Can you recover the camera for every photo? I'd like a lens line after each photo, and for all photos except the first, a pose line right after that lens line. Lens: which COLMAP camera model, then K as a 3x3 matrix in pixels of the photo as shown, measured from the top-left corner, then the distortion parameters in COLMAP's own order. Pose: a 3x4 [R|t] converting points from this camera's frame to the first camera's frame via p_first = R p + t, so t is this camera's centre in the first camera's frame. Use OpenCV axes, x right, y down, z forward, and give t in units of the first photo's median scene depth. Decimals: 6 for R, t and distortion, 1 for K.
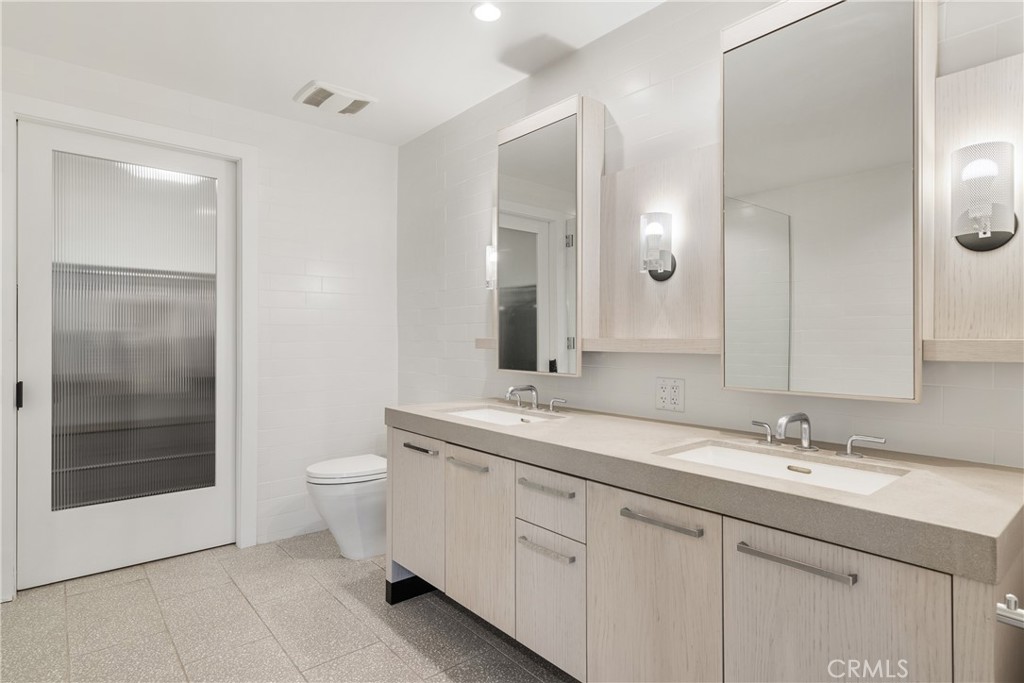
lens RADIAL K [[522.7, 0, 512.0], [0, 522.7, 341.5], [0, 0, 1]] dist [-0.000784, 0.000920]
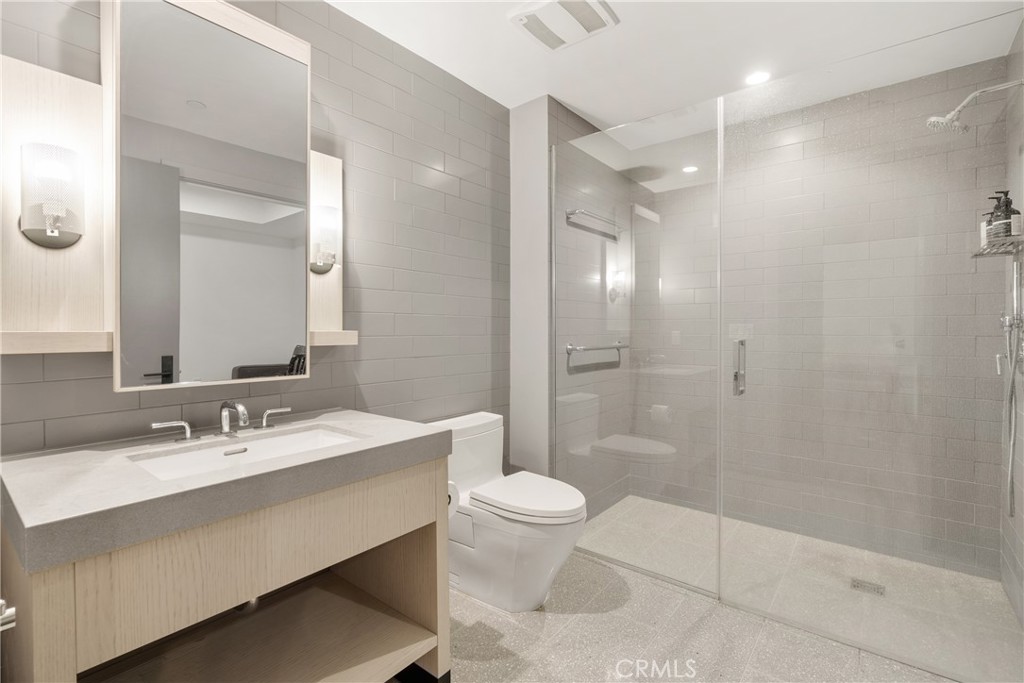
lens RADIAL K [[468.6, 0, 511.9], [0, 468.6, 336.1], [0, 0, 1]] dist [0.000318, 0.000314]
pose [[-0.206465, -0.006720, 0.978431, -0.553620], [-0.000281, 0.999977, 0.006809, -0.002575], [-0.978454, 0.001131, -0.206462, 0.679422]]
